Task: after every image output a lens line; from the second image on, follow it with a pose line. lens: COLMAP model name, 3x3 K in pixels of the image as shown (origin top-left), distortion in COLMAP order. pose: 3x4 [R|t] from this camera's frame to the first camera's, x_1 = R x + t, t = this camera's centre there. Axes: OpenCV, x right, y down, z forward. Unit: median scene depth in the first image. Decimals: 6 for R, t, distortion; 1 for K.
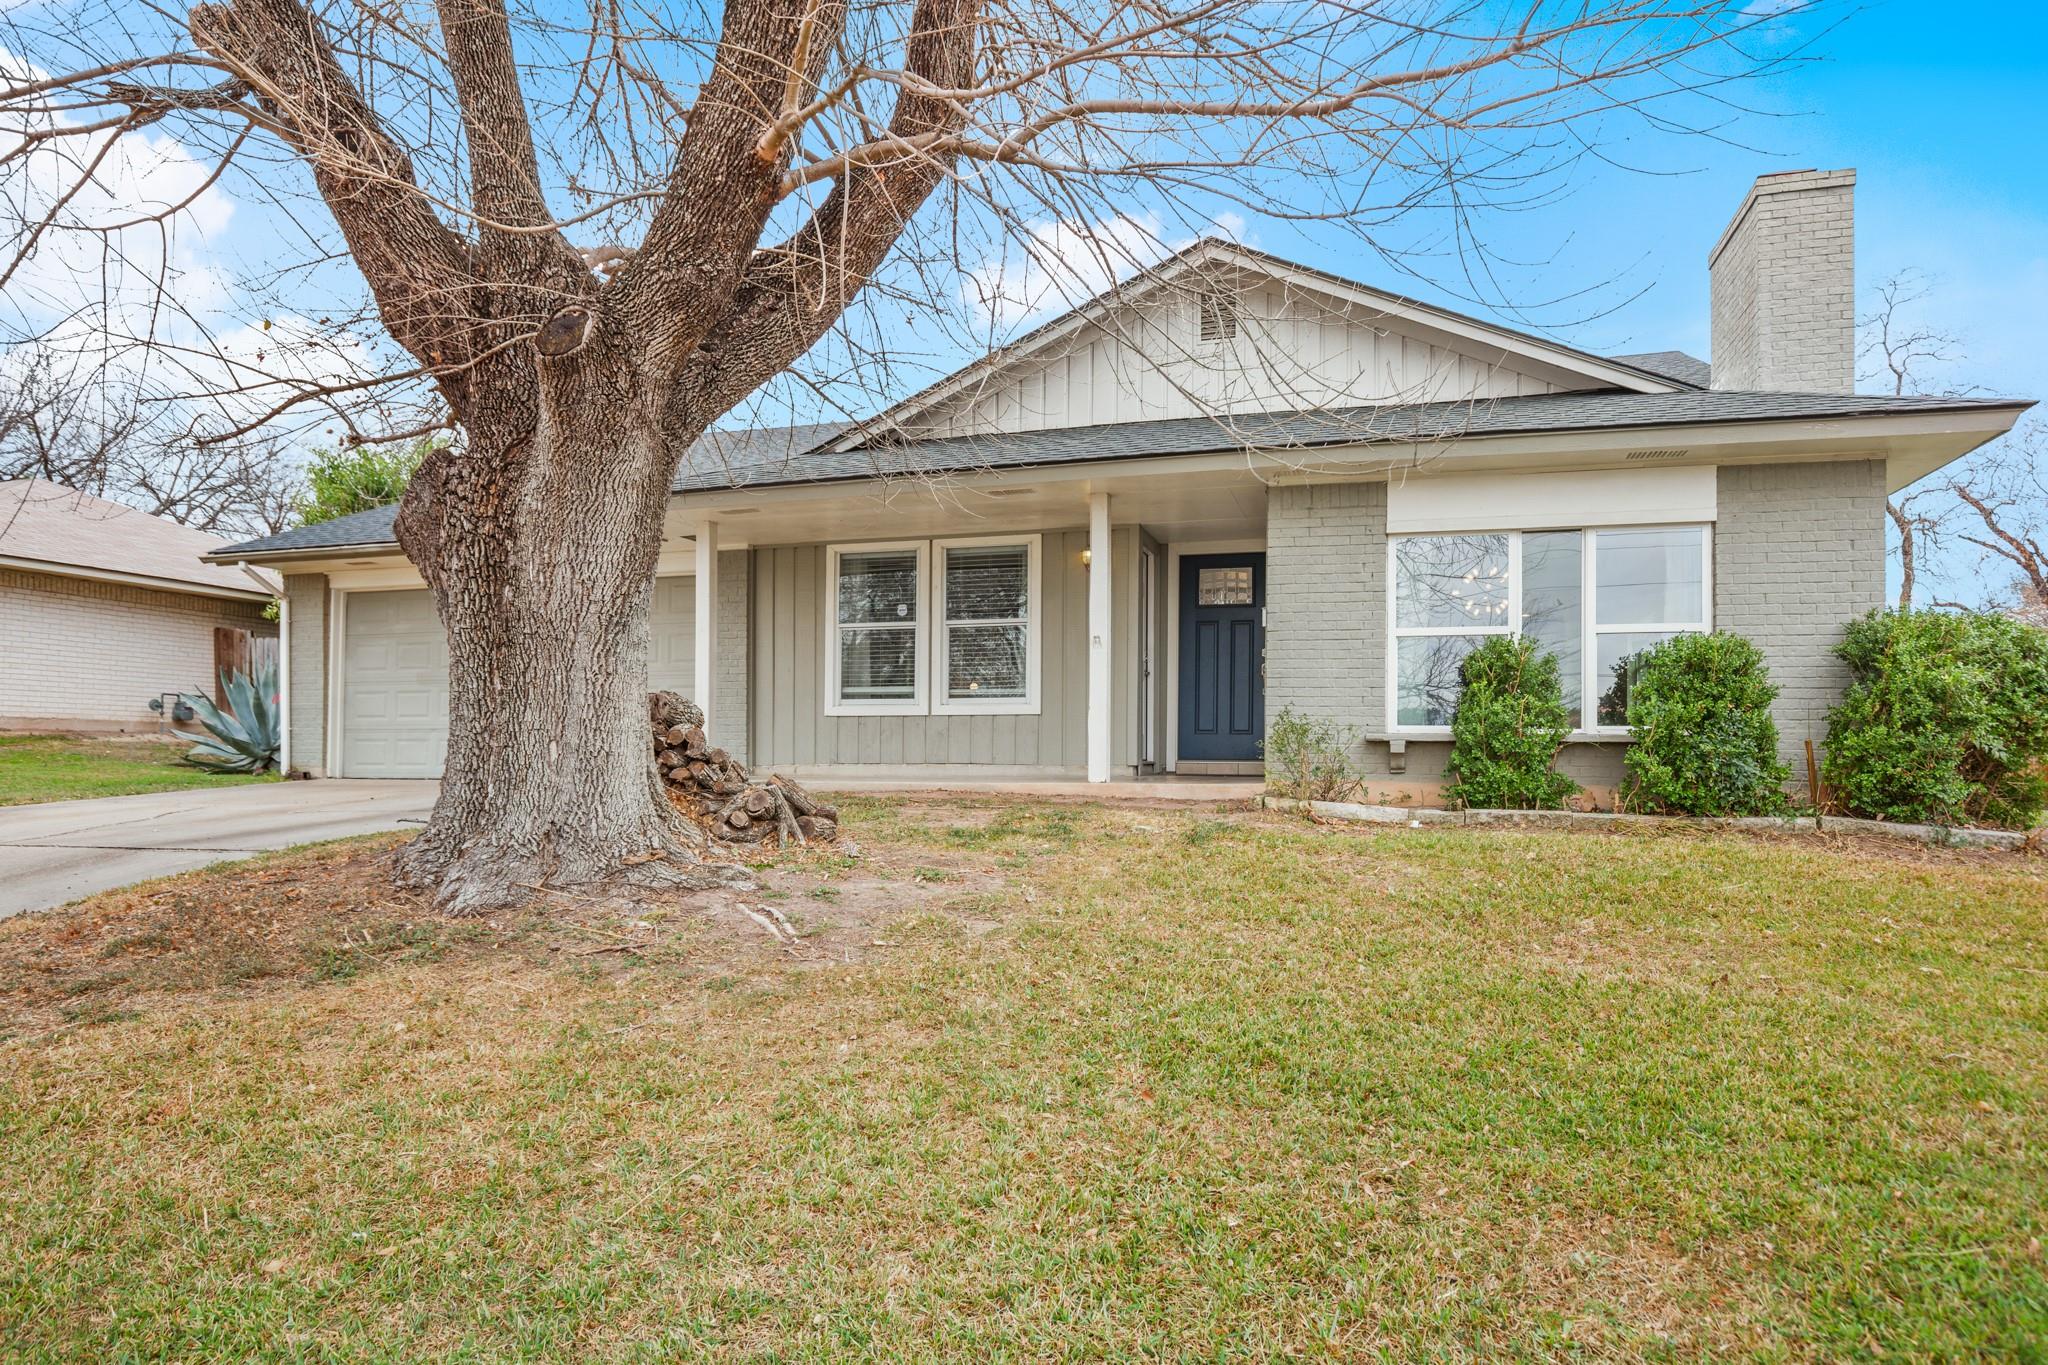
lens RADIAL K [[1255.0, 0, 1022.3], [0, 1255.0, 748.3], [0, 0, 1]] dist [-0.005060, 0.001039]
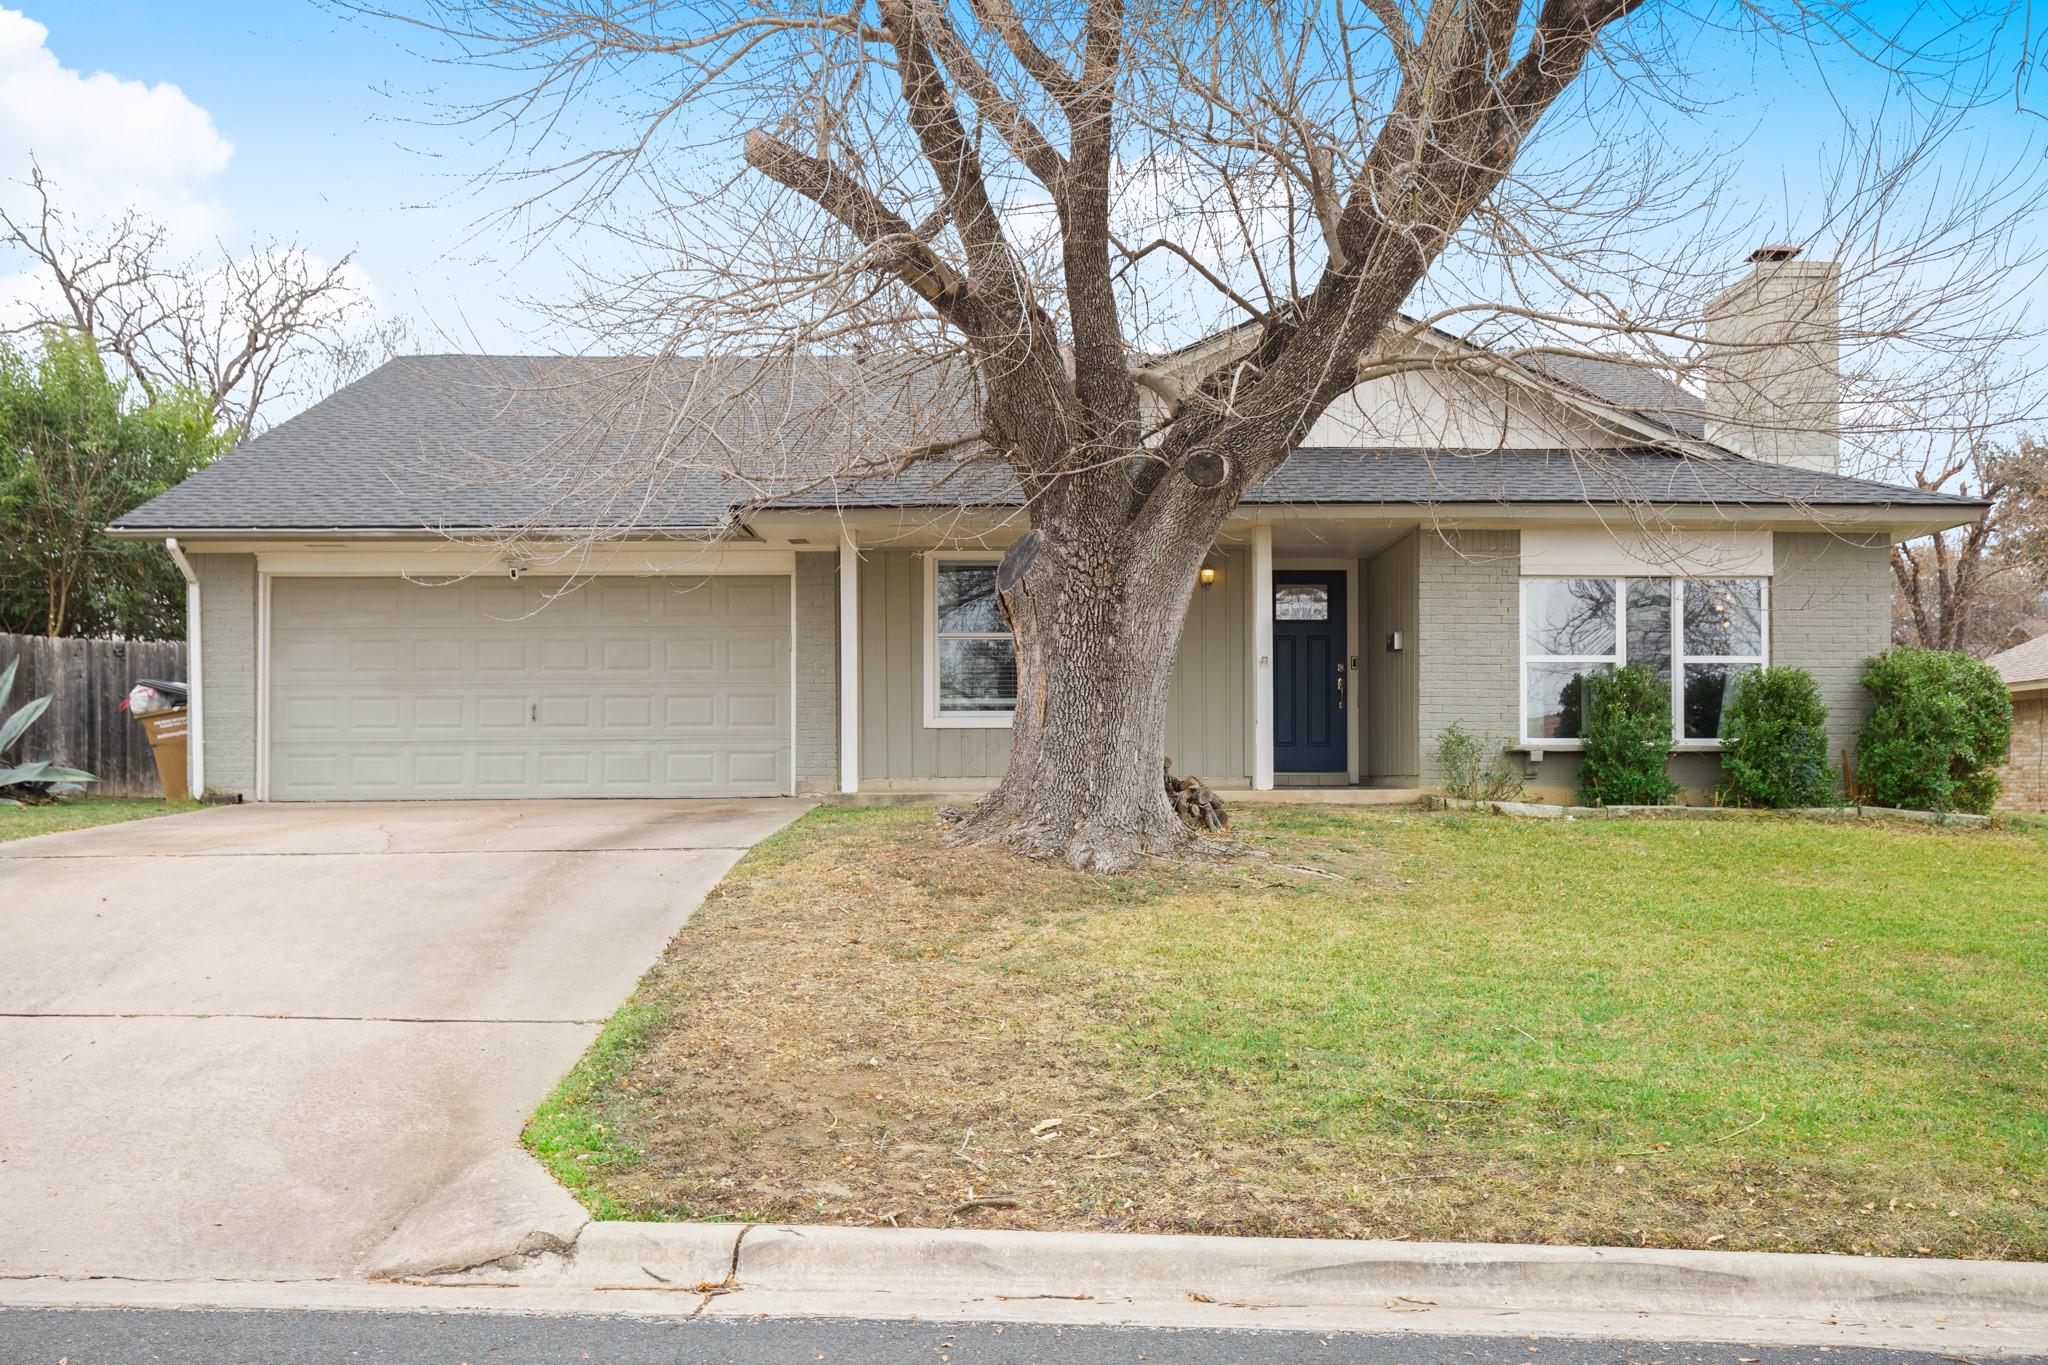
lens RADIAL K [[2031.1, 0, 1072.6], [0, 2031.1, 746.8], [0, 0, 1]] dist [0.057937, 0.000000]
pose [[0.947919, -0.001384, 0.318509, -0.779583], [0.005810, 0.999899, -0.012947, 0.013163], [-0.318459, 0.014123, 0.947831, -0.733731]]
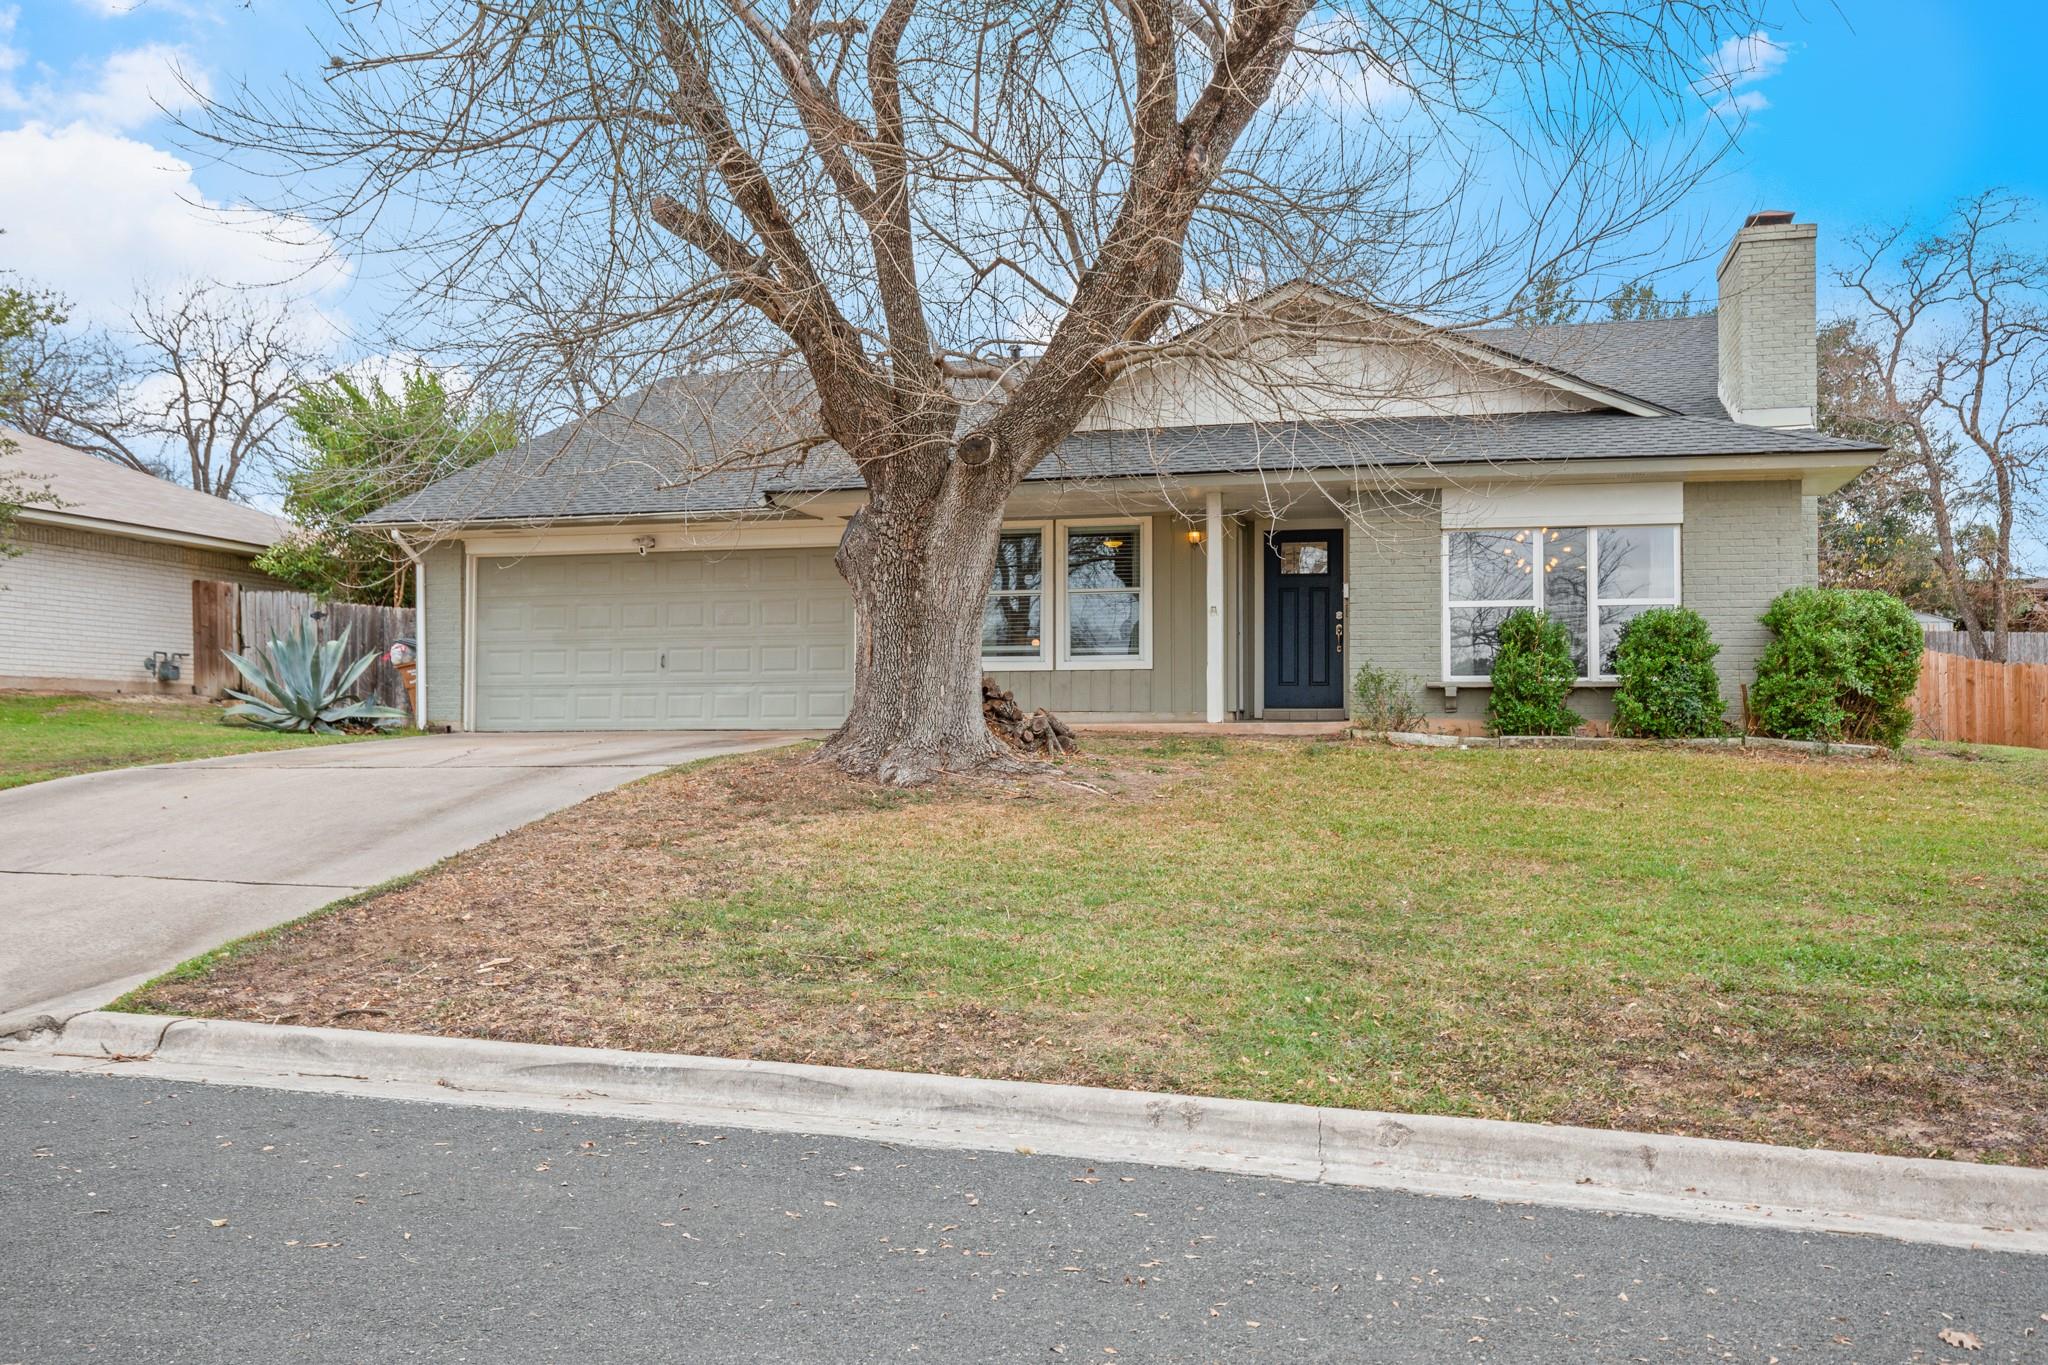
lens RADIAL K [[1823.0, 0, 1023.1], [0, 1823.0, 694.2], [0, 0, 1]] dist [0.041875, -0.004987]
pose [[0.998438, -0.005112, 0.055634, -0.273101], [0.005986, 0.999861, -0.015549, 0.030431], [-0.055546, 0.015858, 0.998330, -0.949876]]
